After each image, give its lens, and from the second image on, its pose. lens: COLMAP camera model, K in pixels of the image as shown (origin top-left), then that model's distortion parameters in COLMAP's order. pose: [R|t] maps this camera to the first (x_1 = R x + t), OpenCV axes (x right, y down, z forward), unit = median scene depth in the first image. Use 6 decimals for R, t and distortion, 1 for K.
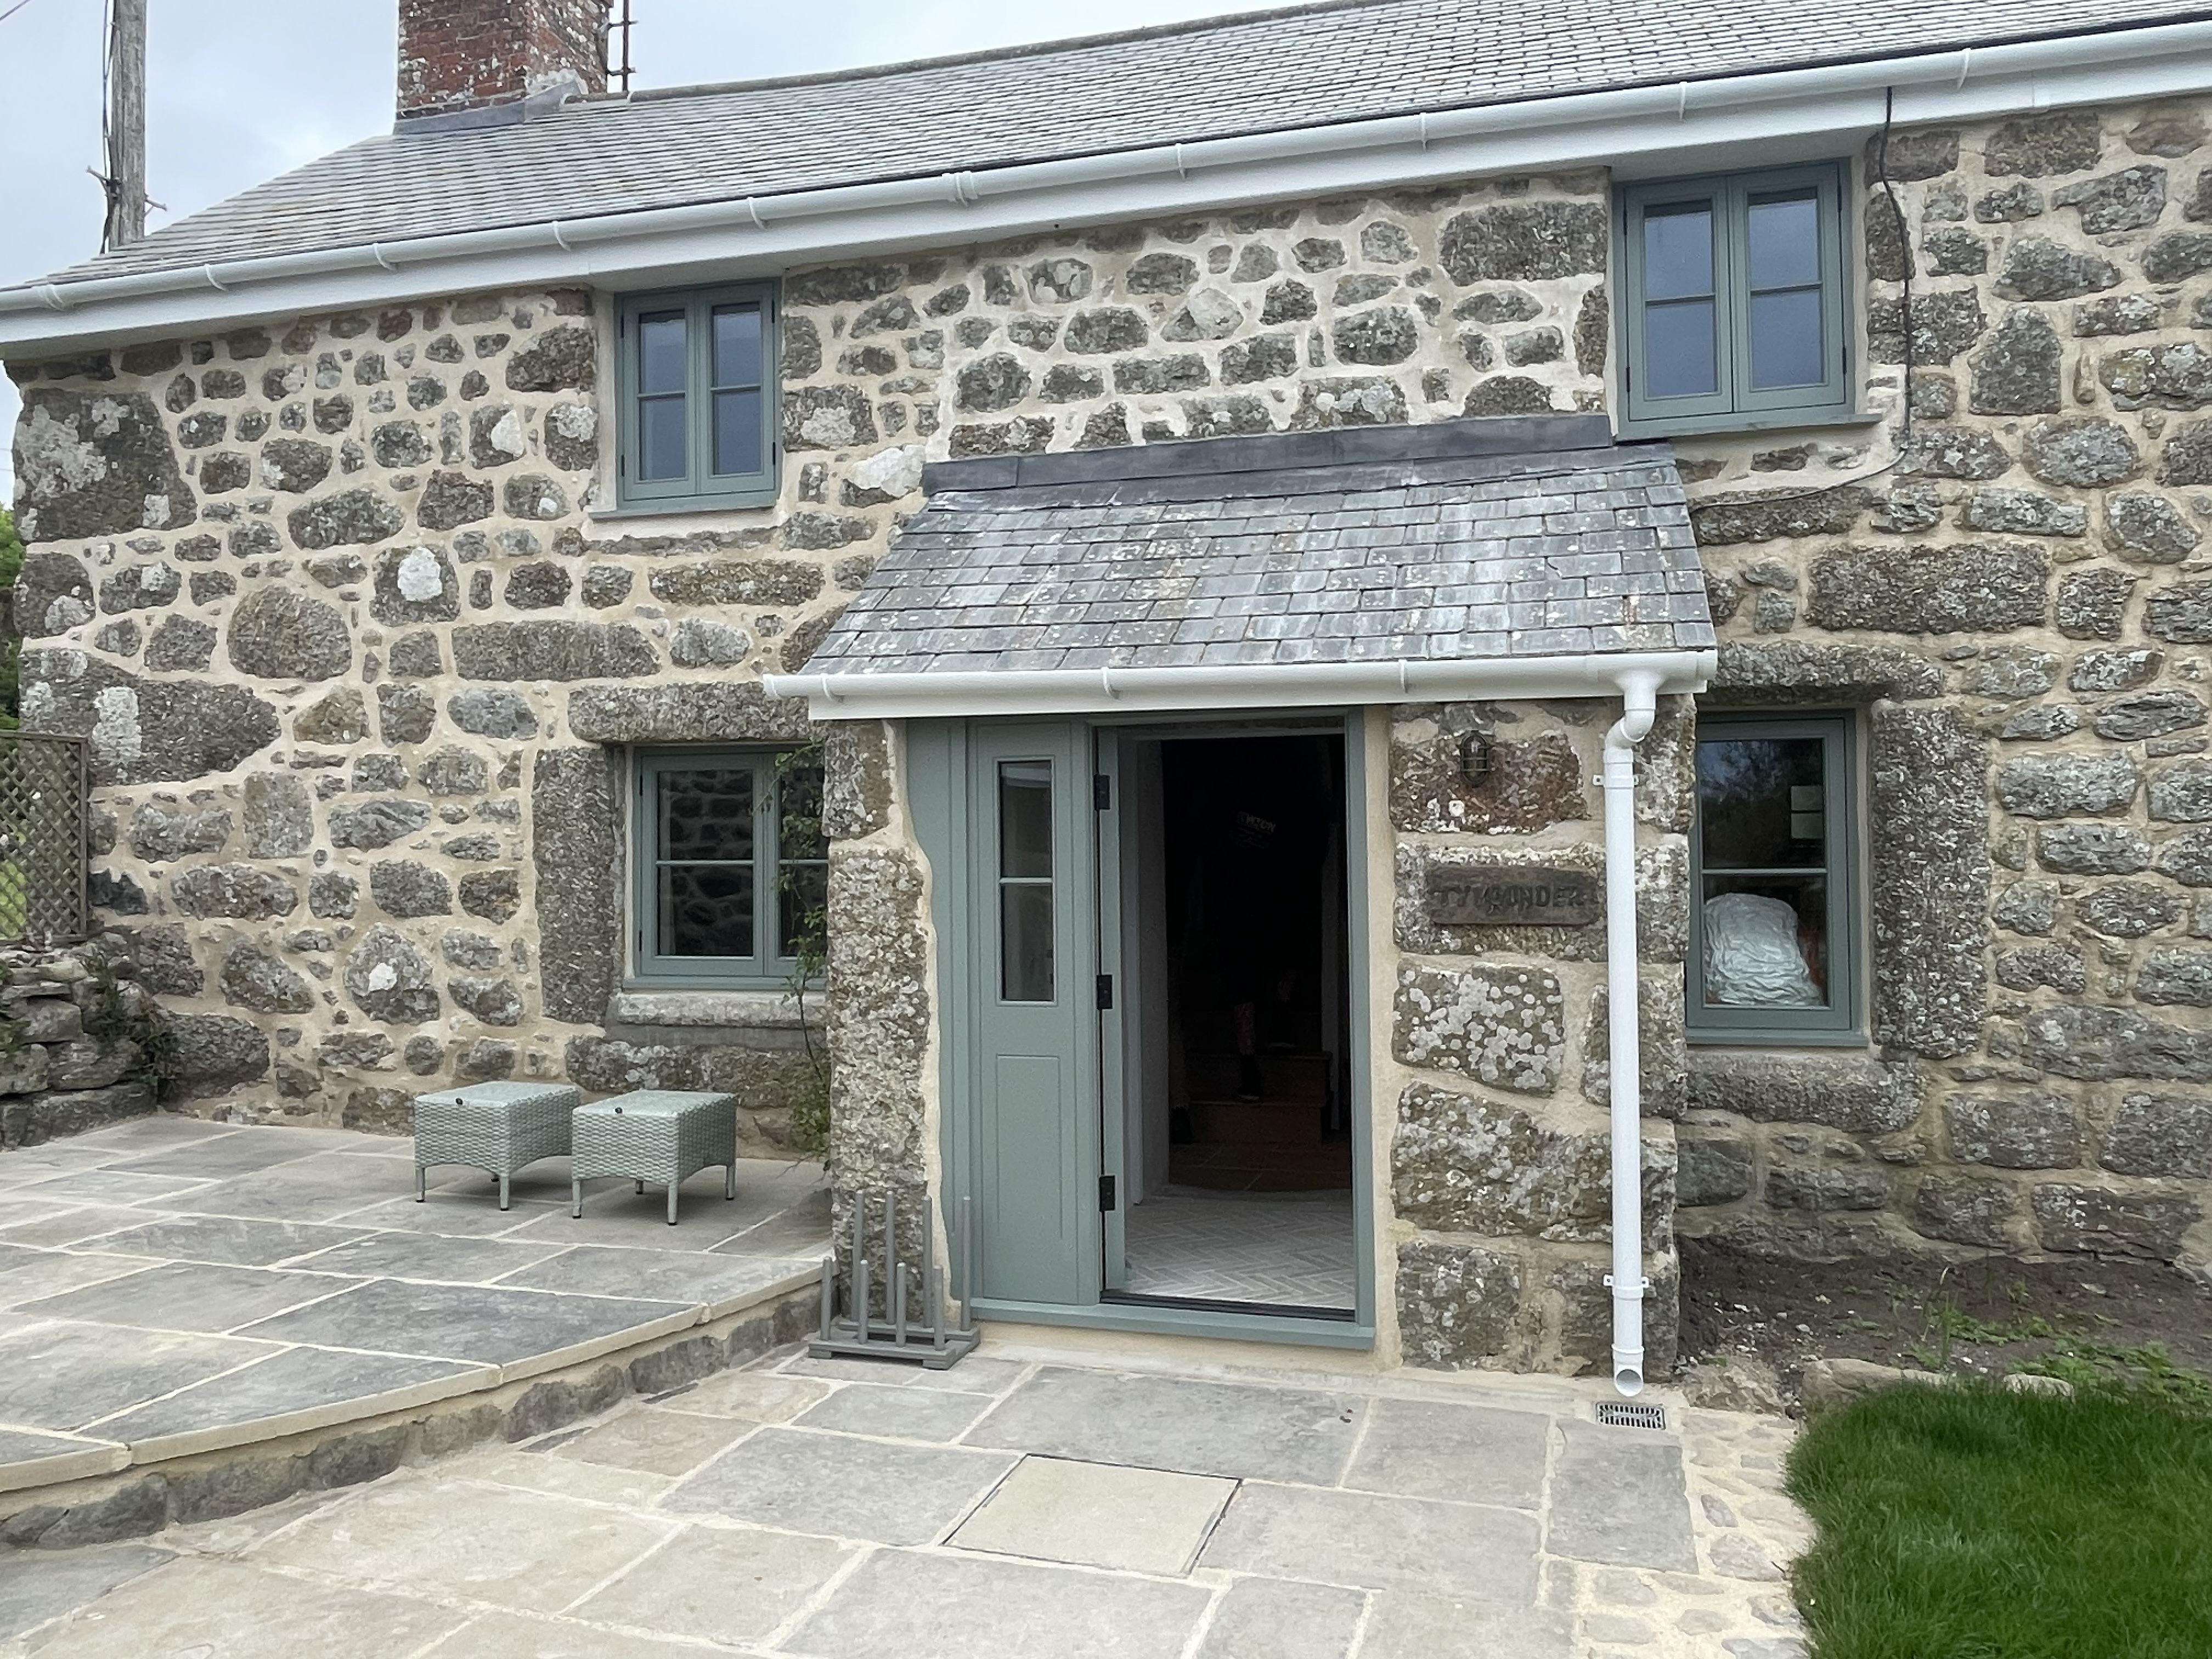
lens RADIAL K [[1599.7, 0, 1113.3], [0, 1599.7, 817.3], [0, 0, 1]] dist [0.017645, -0.033647]
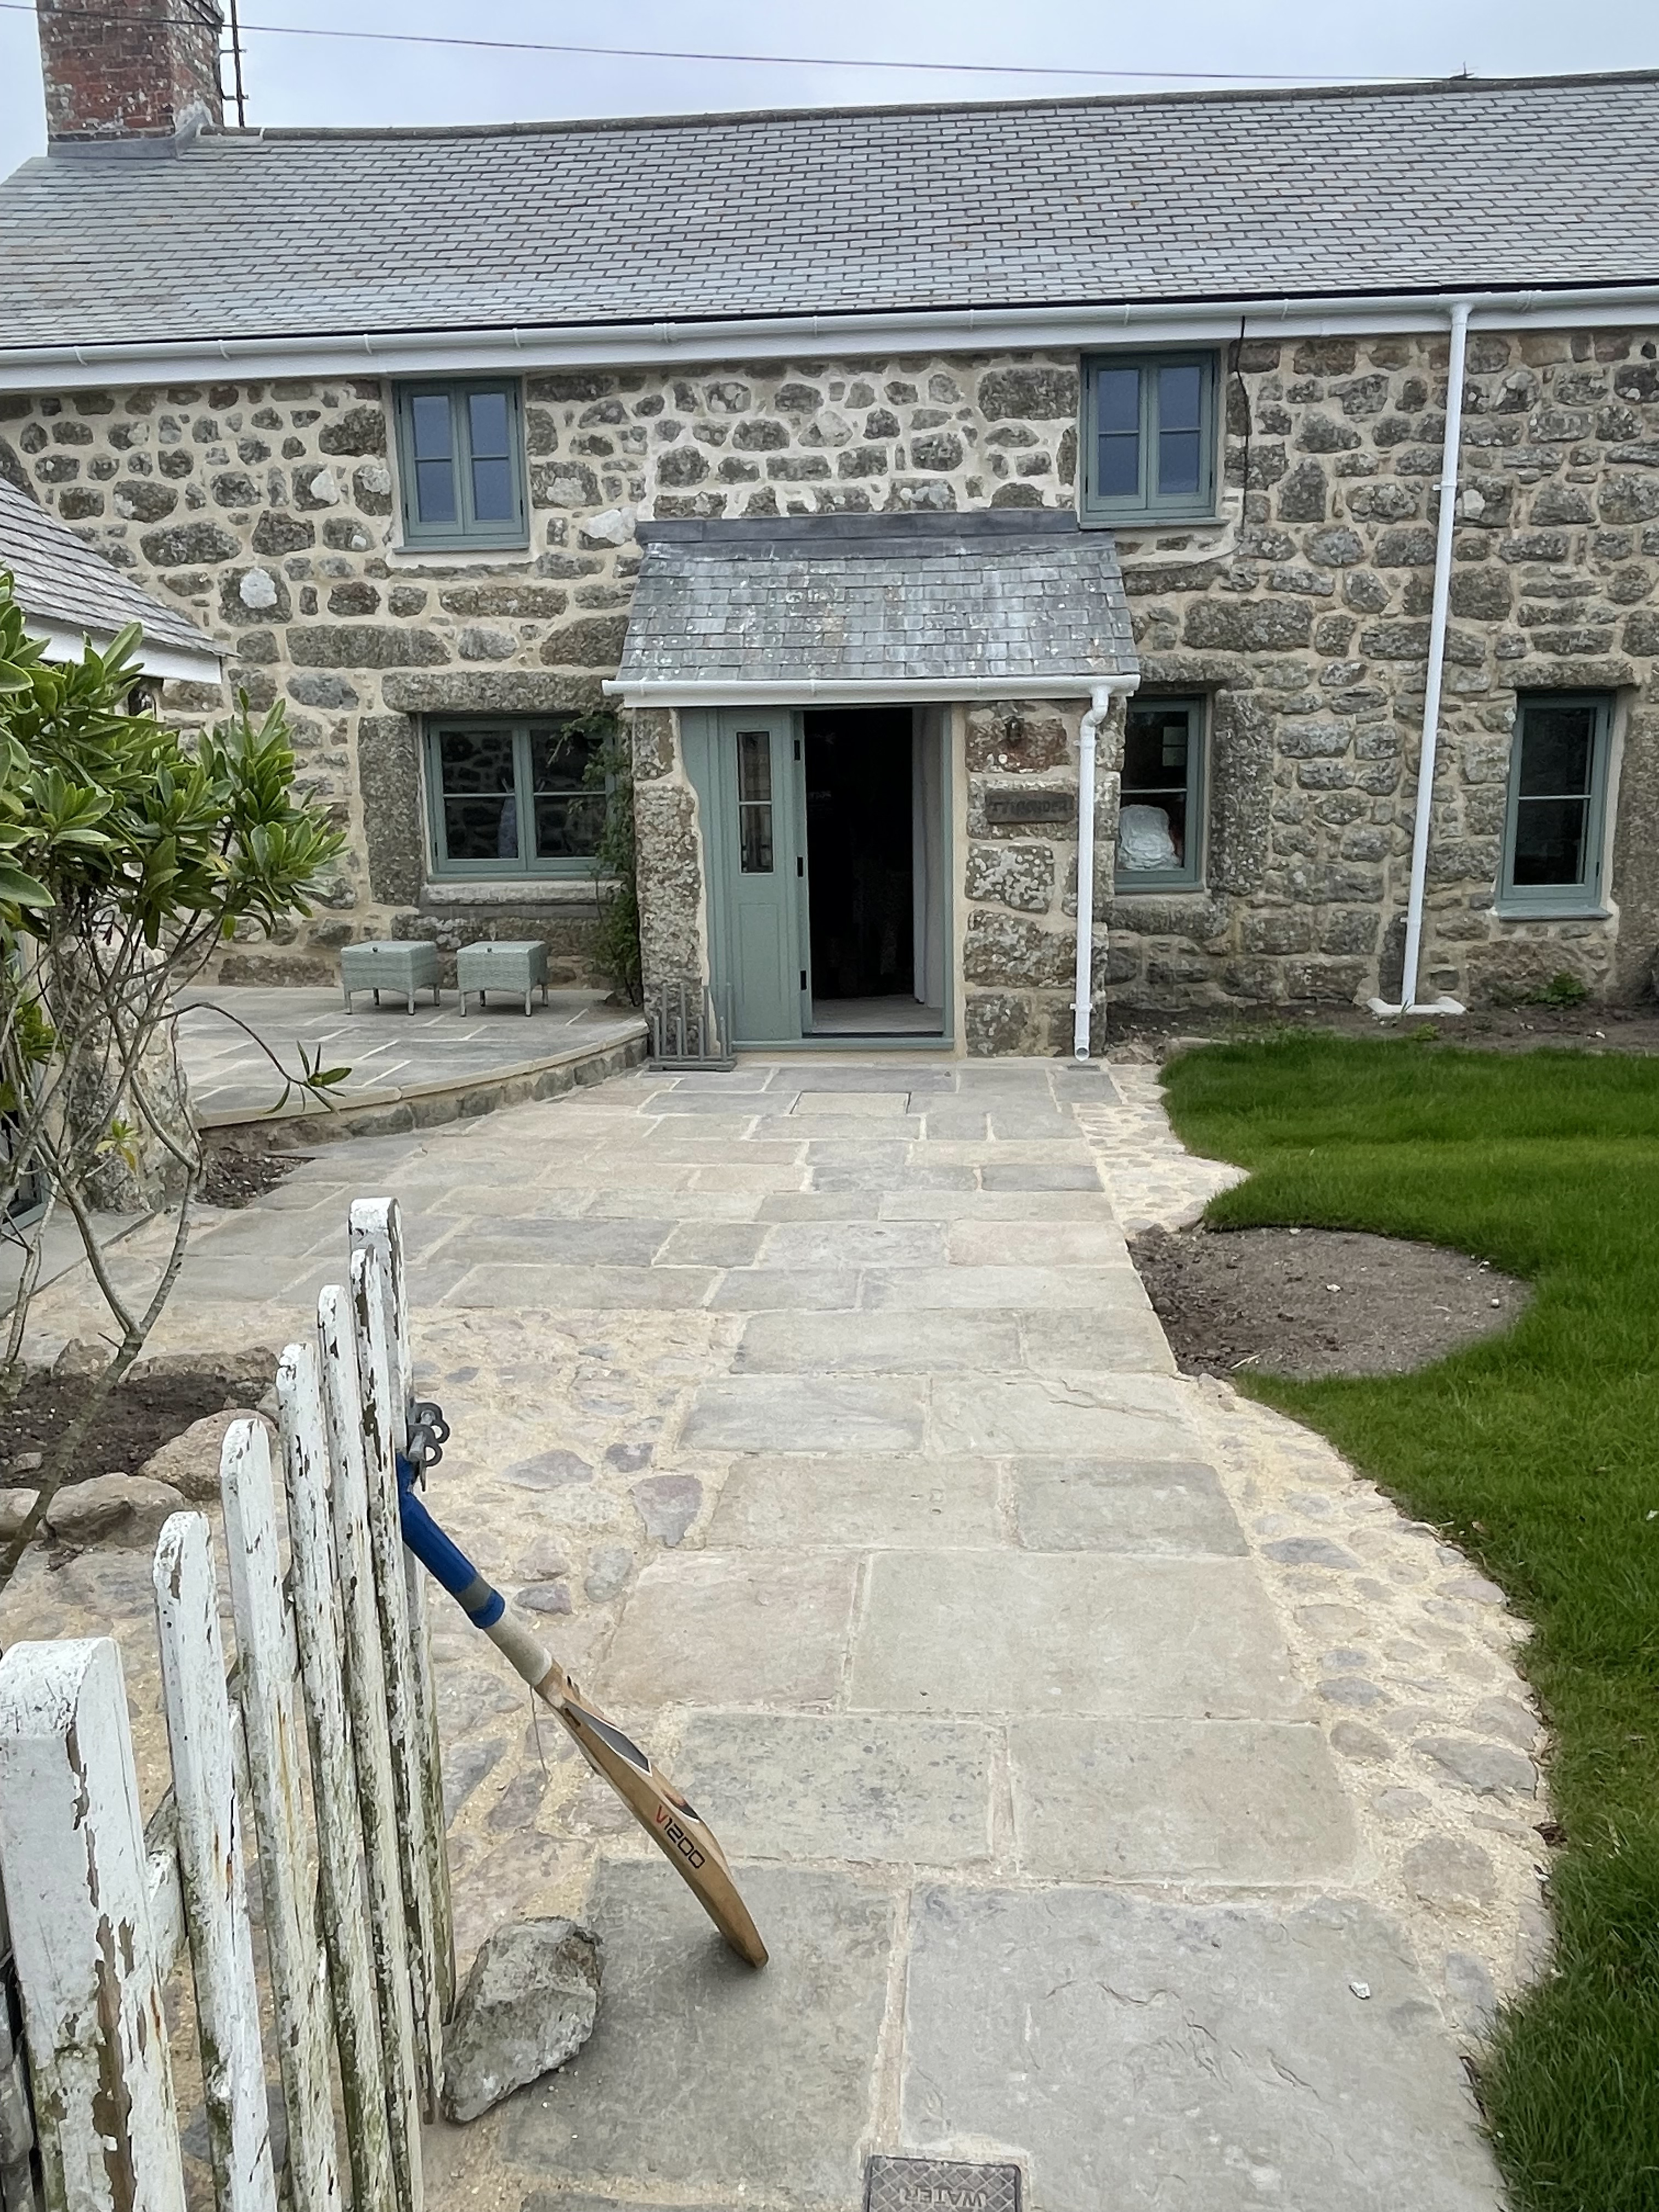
lens RADIAL K [[1599.7, 0, 813.0], [0, 1599.7, 1108.9], [0, 0, 1]] dist [0.017645, -0.033647]
pose [[0.981076, -0.051589, 0.186623, -0.301962], [0.008246, 0.974108, 0.225932, -0.025900], [-0.193446, -0.220118, 0.956100, -0.673506]]
